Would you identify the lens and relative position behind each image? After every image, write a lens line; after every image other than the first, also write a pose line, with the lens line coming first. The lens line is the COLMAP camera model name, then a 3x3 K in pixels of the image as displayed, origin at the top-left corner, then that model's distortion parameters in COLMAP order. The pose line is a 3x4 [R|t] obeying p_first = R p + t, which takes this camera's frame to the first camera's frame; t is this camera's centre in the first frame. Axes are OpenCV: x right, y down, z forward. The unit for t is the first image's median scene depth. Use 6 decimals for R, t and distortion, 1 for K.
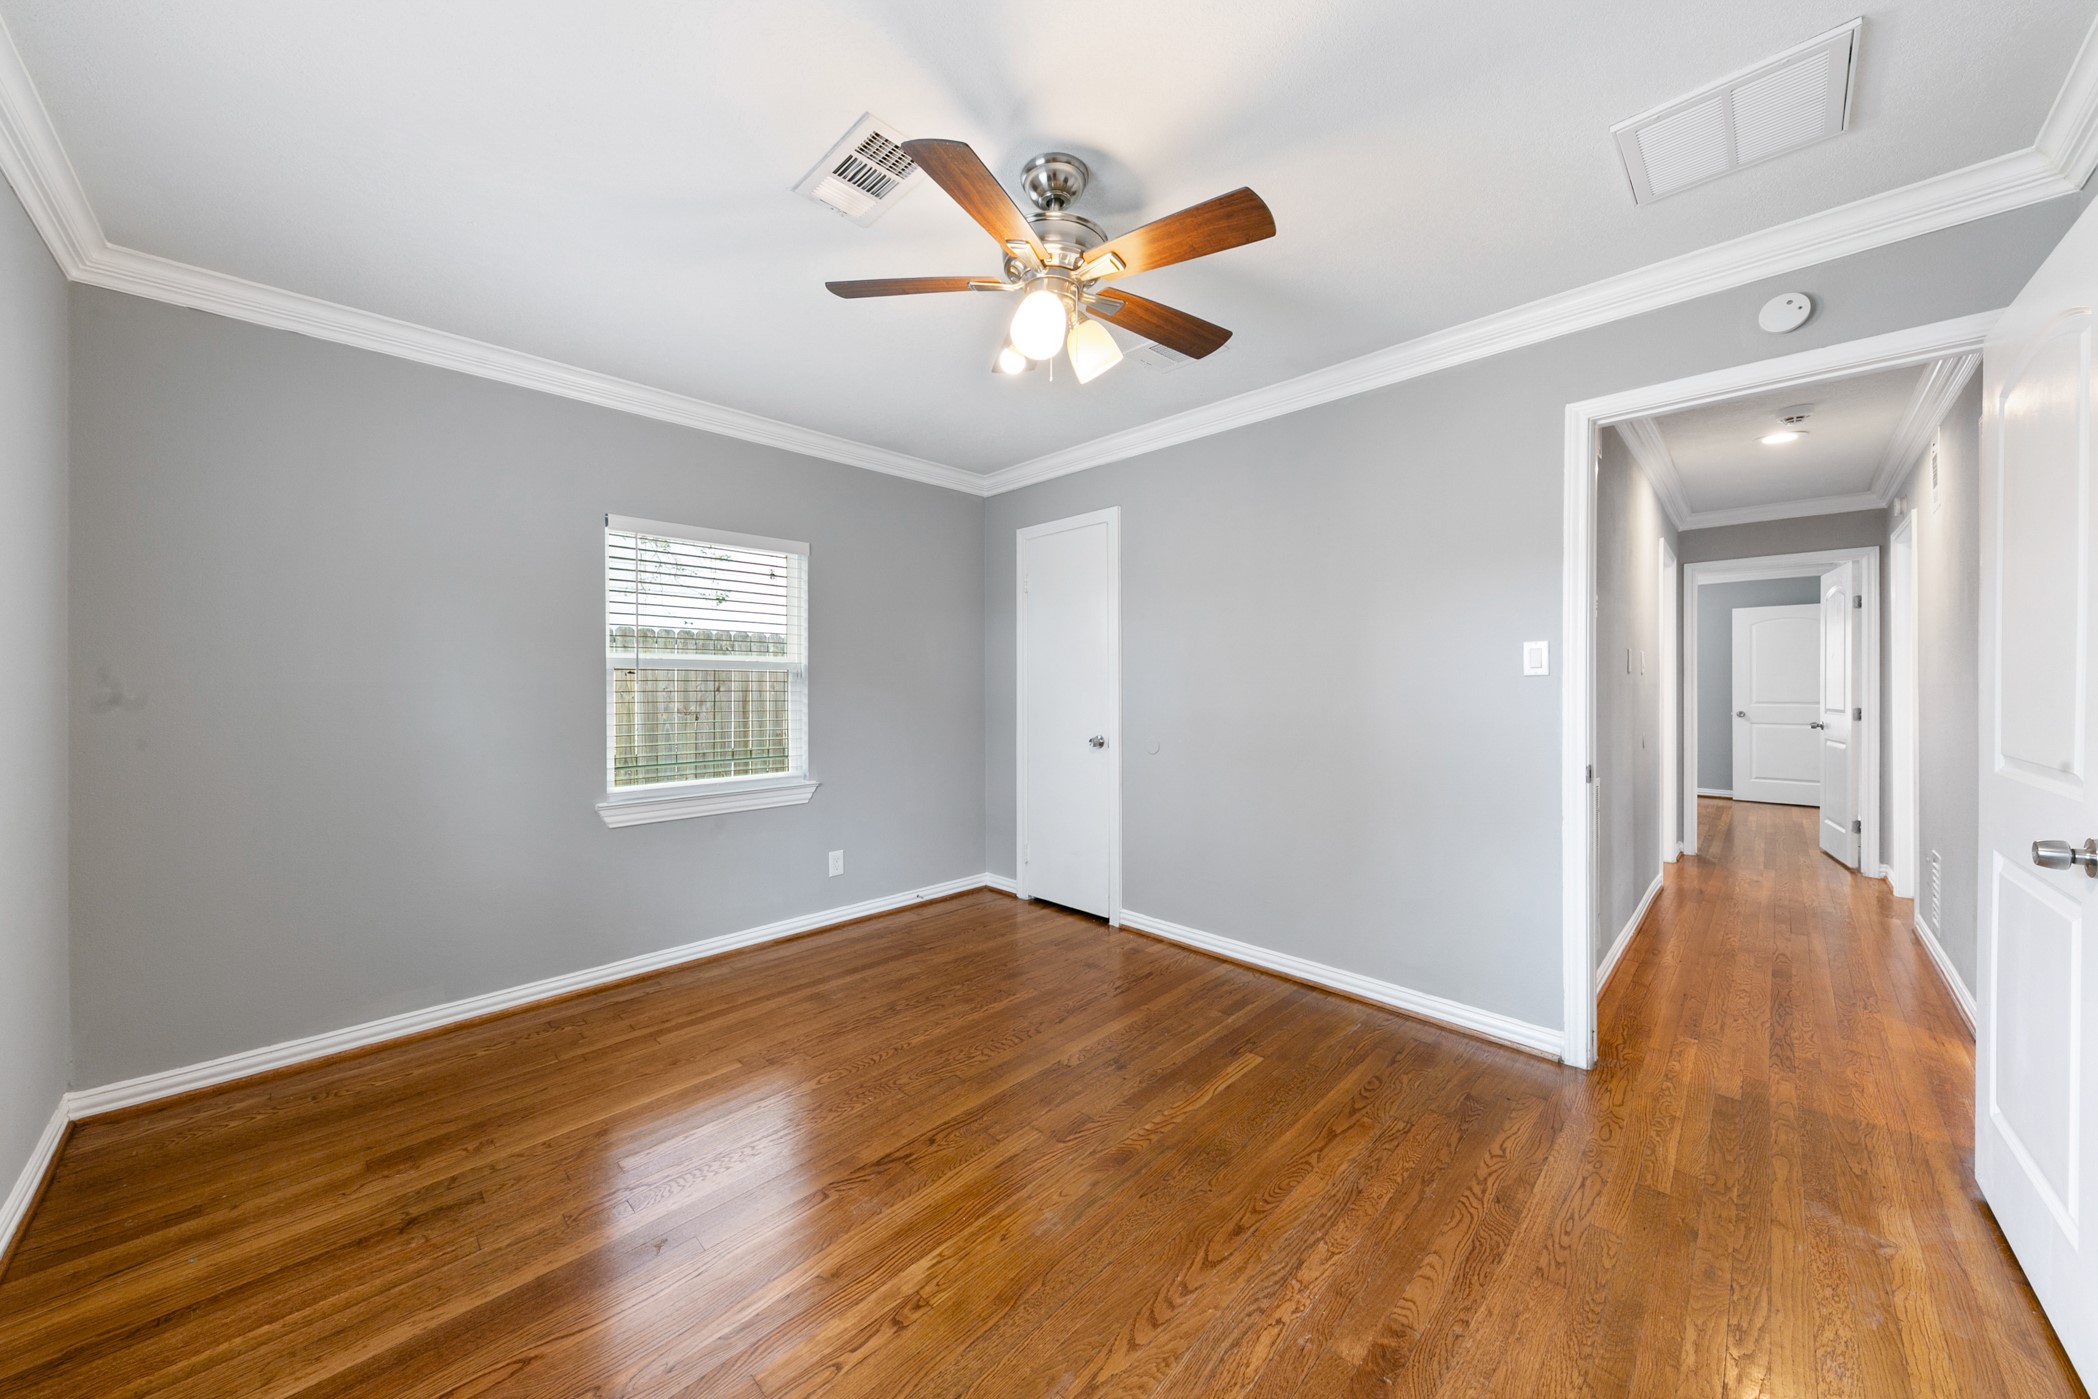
lens RADIAL K [[726.5, 0, 1042.8], [0, 726.5, 689.5], [0, 0, 1]] dist [0.001759, -0.000216]
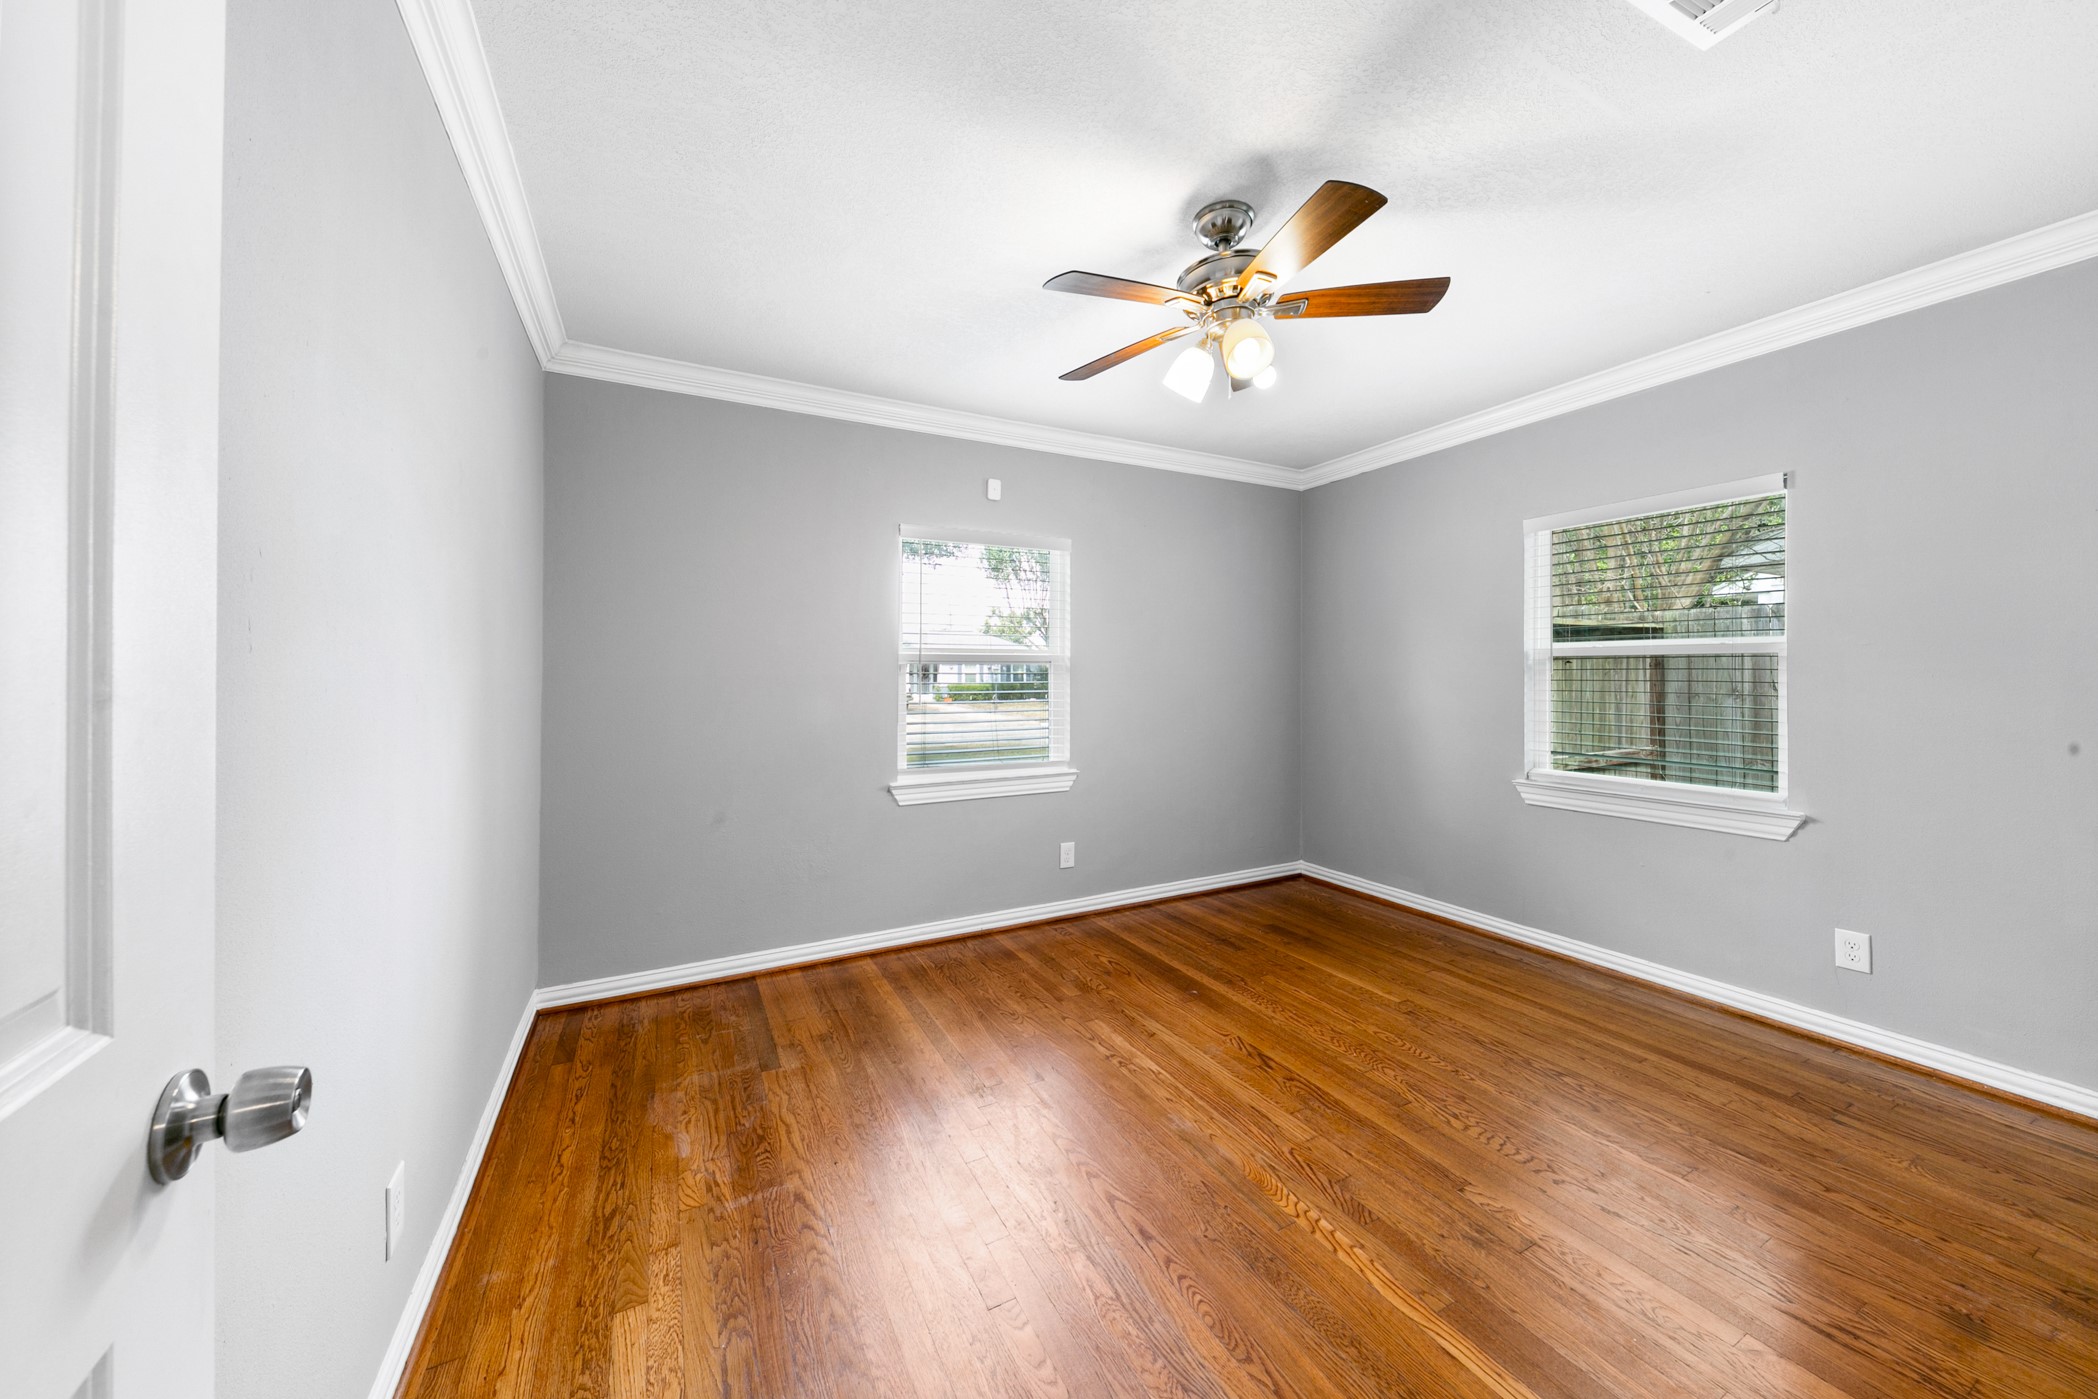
lens RADIAL K [[726.5, 0, 1042.8], [0, 726.5, 689.5], [0, 0, 1]] dist [0.001759, -0.000216]
pose [[-0.302208, 0.023396, -0.952955, 0.817760], [-0.002358, 0.999677, 0.025291, -0.010007], [0.953239, 0.009890, -0.302055, 0.771367]]
